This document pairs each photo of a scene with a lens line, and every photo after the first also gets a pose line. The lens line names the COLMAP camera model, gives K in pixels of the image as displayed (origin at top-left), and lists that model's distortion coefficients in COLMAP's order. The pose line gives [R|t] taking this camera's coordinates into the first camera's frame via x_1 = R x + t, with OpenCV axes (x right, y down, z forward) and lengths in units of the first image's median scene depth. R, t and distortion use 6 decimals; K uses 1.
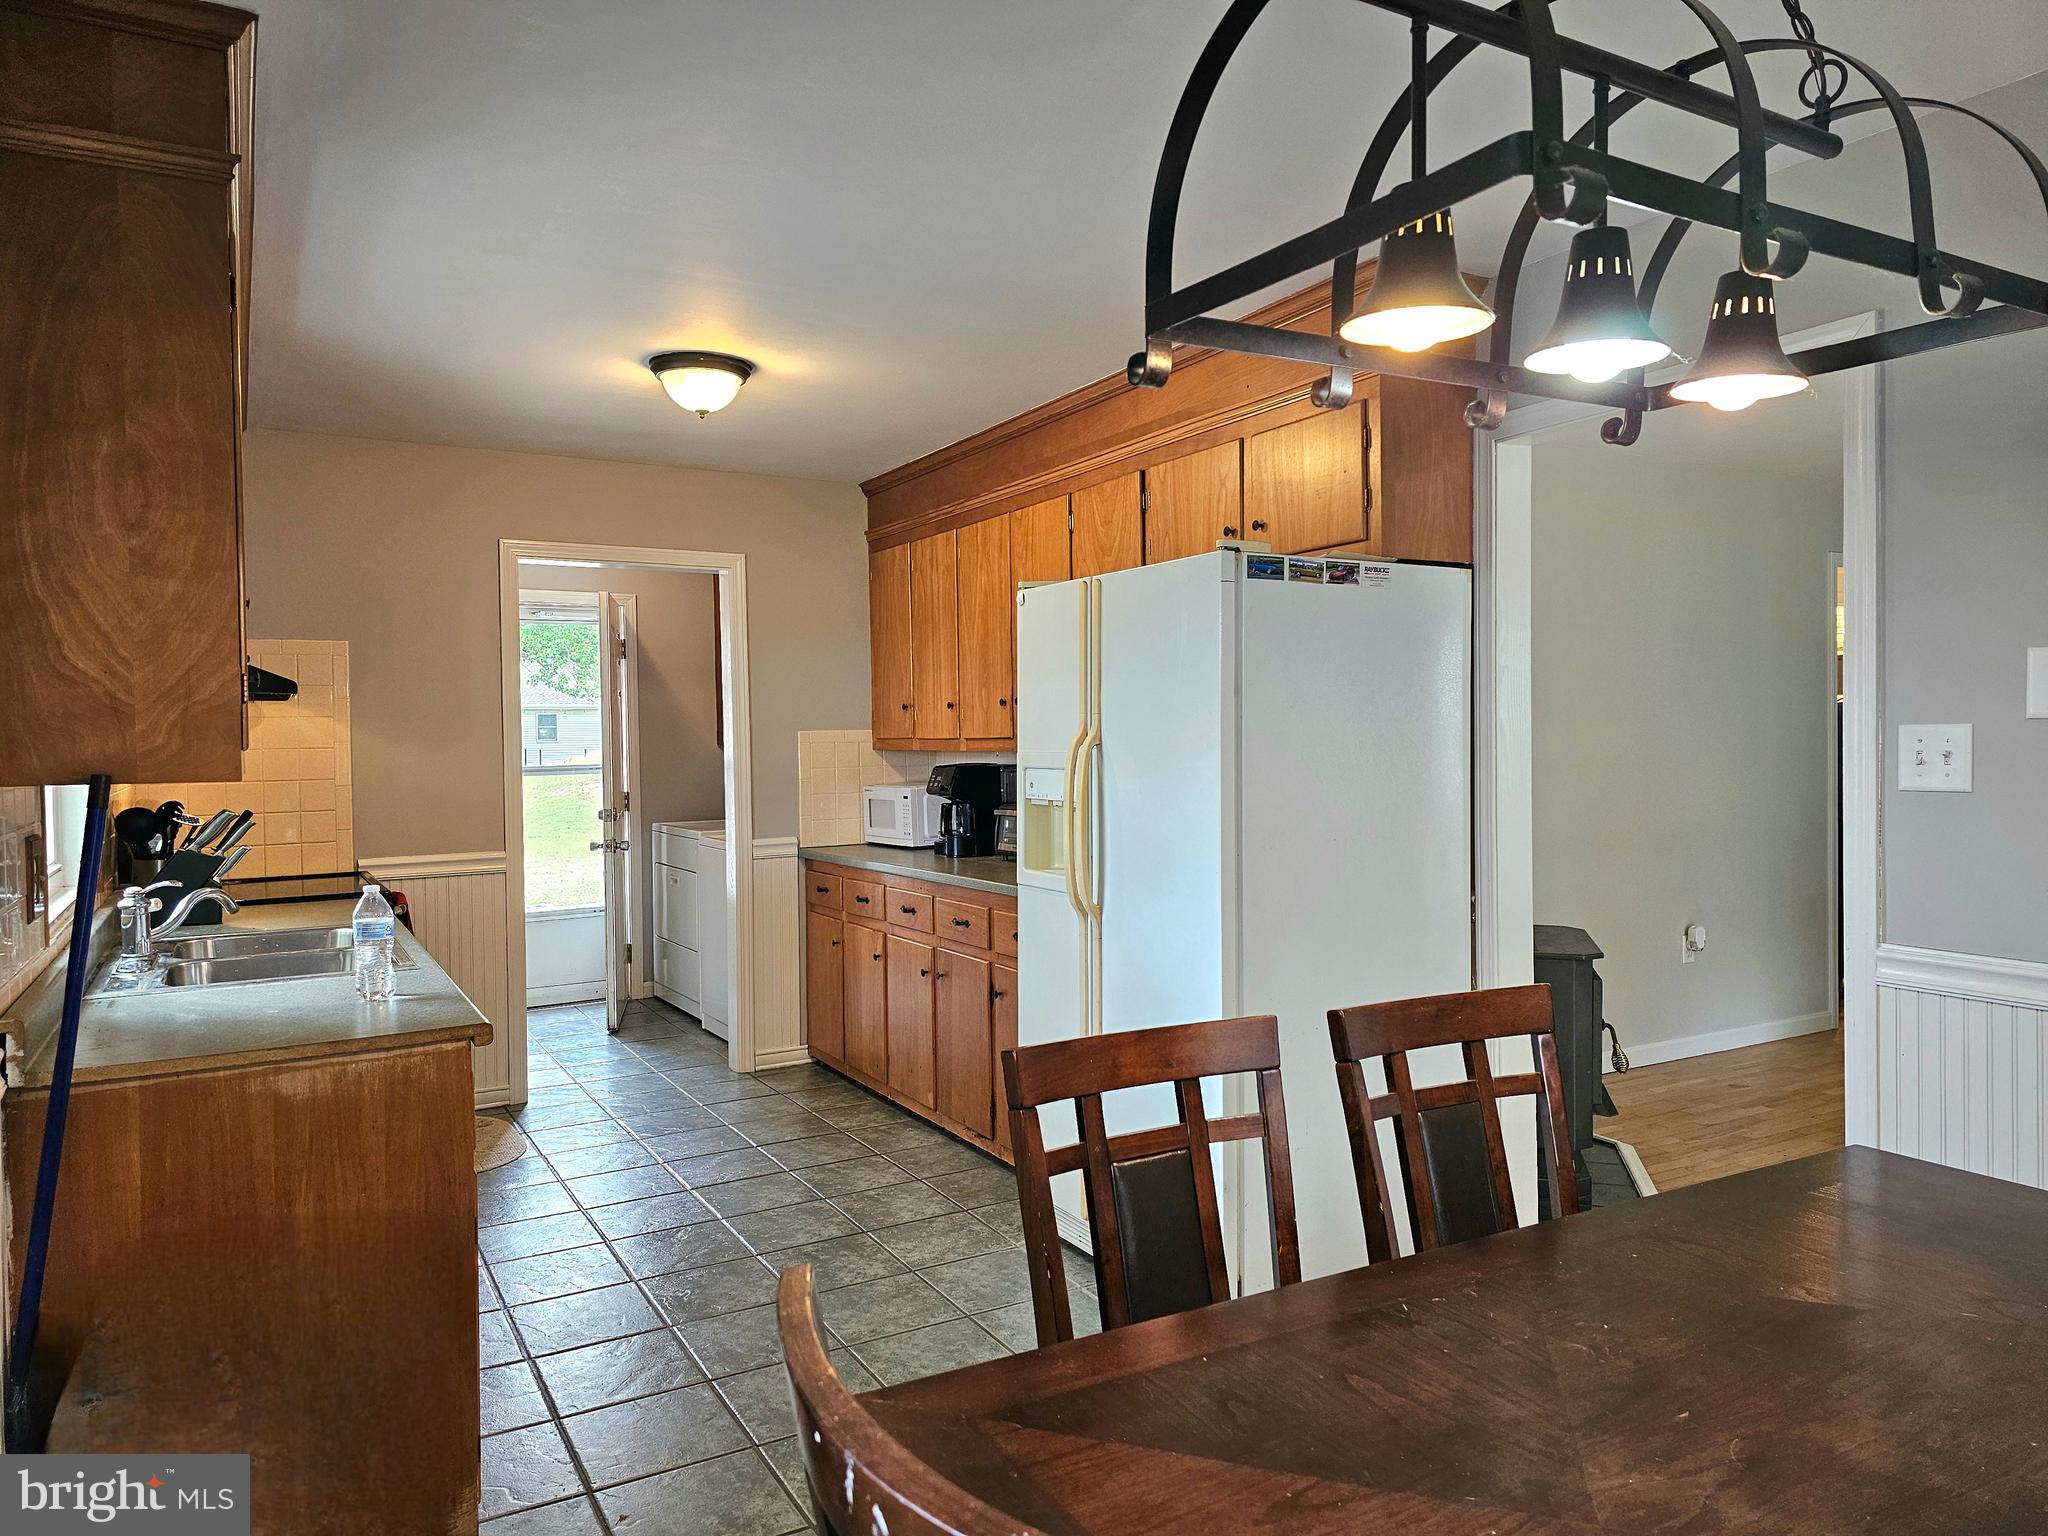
lens RADIAL K [[1374.3, 0, 1022.5], [0, 1374.3, 801.3], [0, 0, 1]] dist [0.051054, -0.047629]
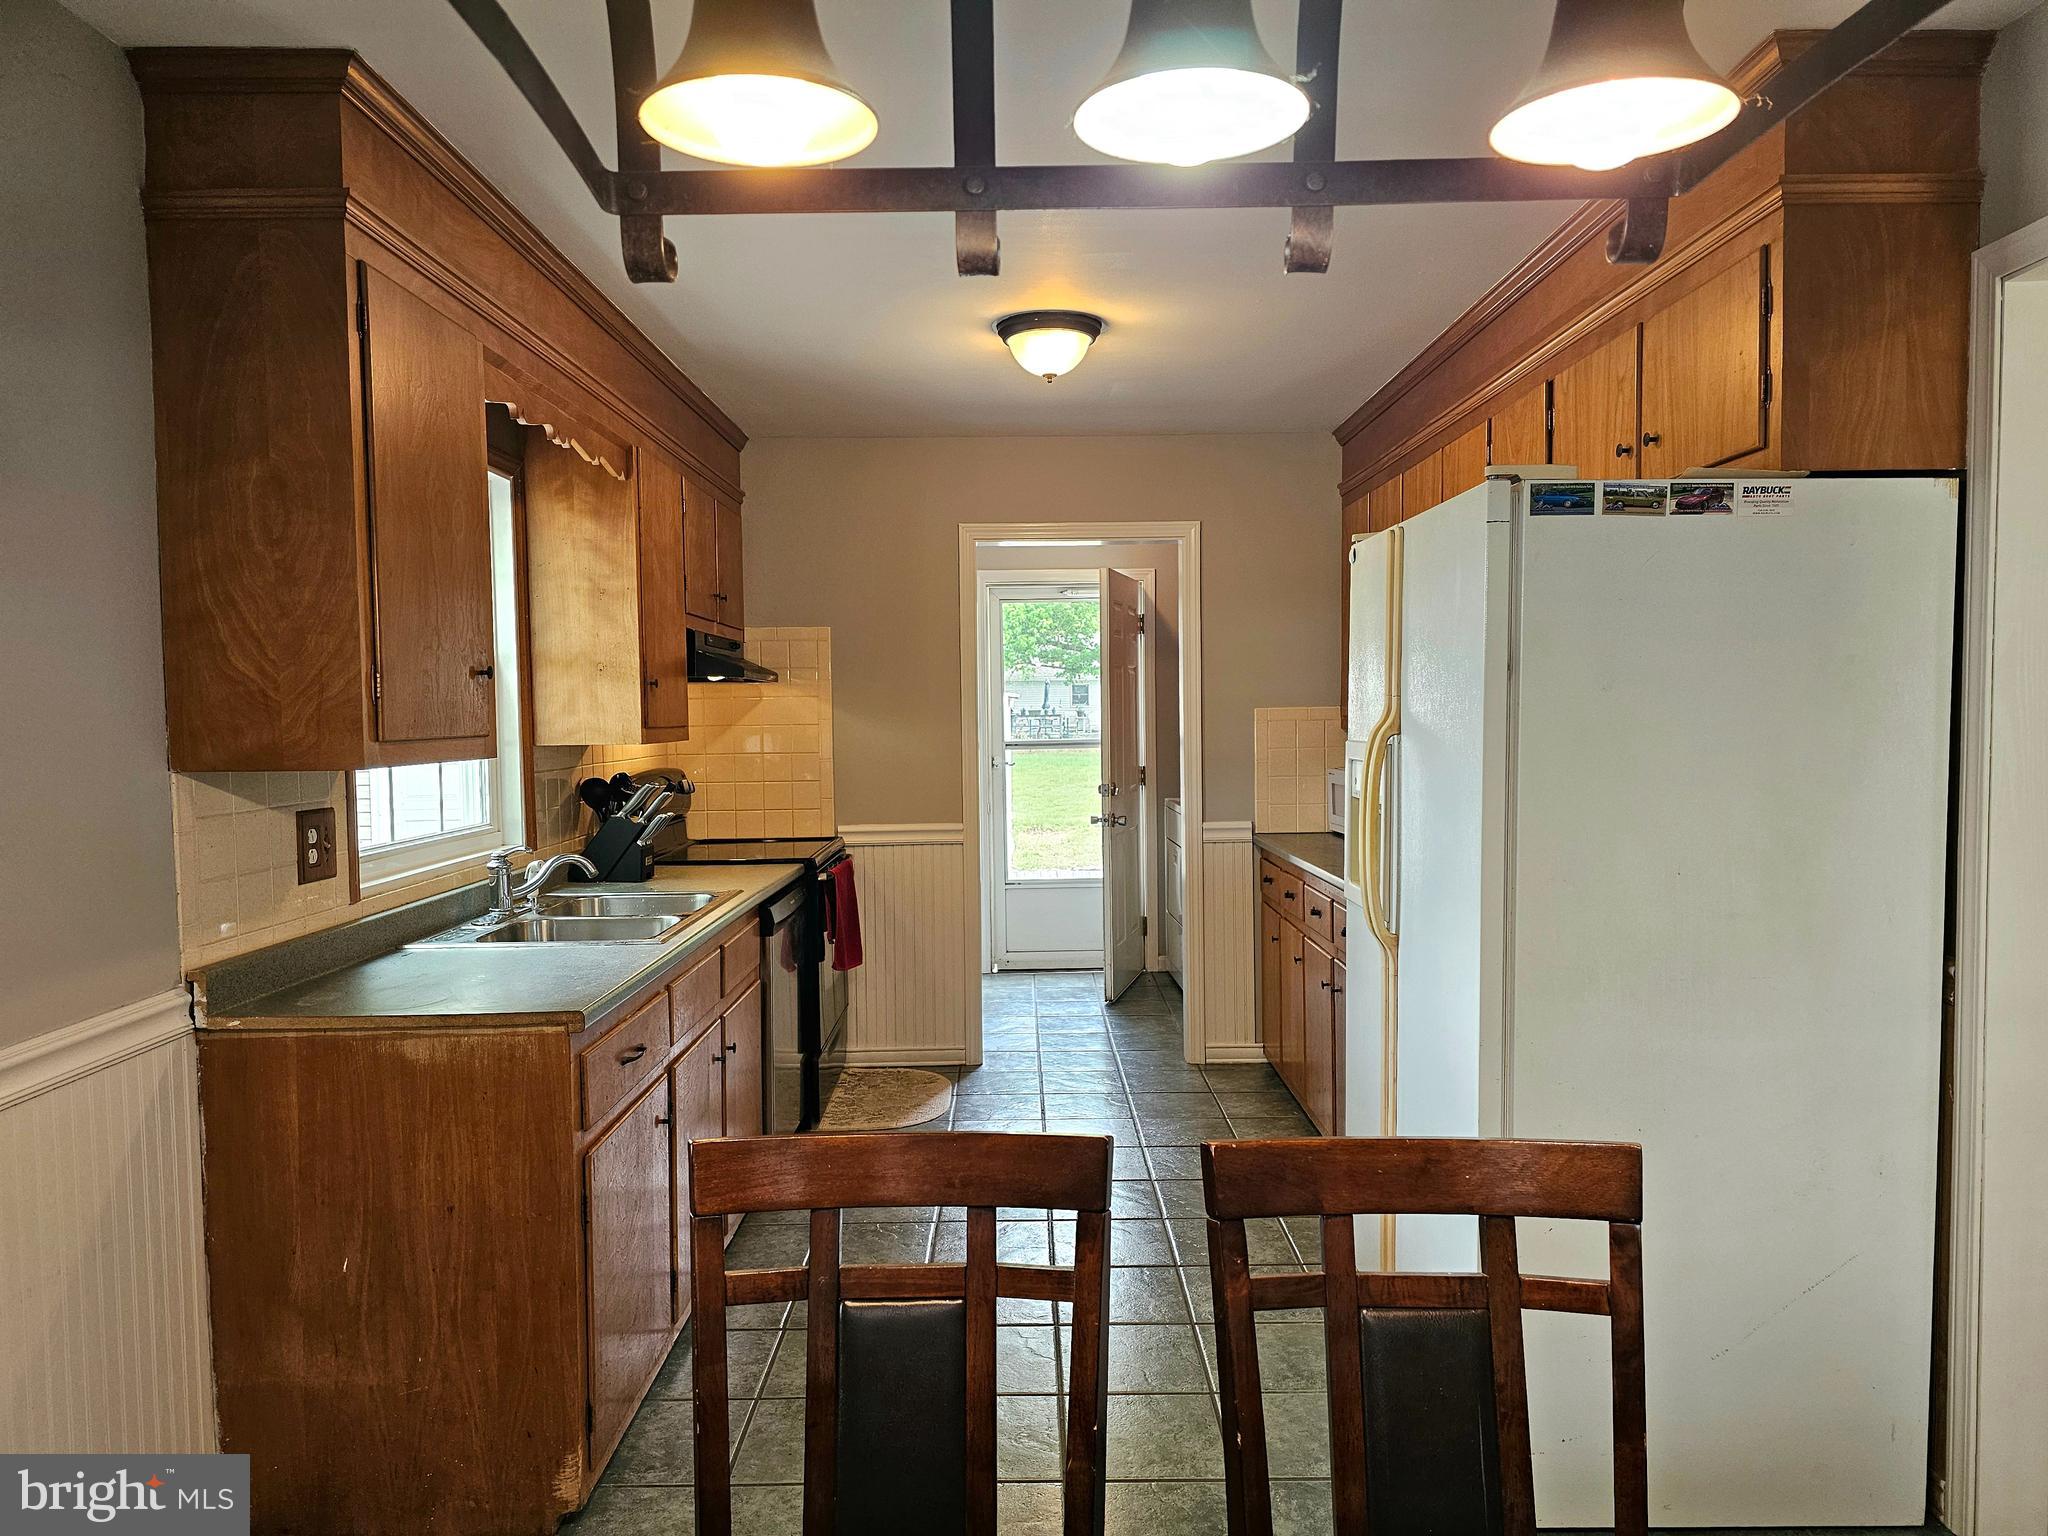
lens RADIAL K [[1374.3, 0, 1022.5], [0, 1374.3, 801.3], [0, 0, 1]] dist [0.051054, -0.047629]
pose [[0.869759, 0.036224, -0.492145, 0.282581], [-0.022897, 0.999190, 0.033079, -0.025151], [0.492945, -0.017503, 0.869885, 0.201524]]
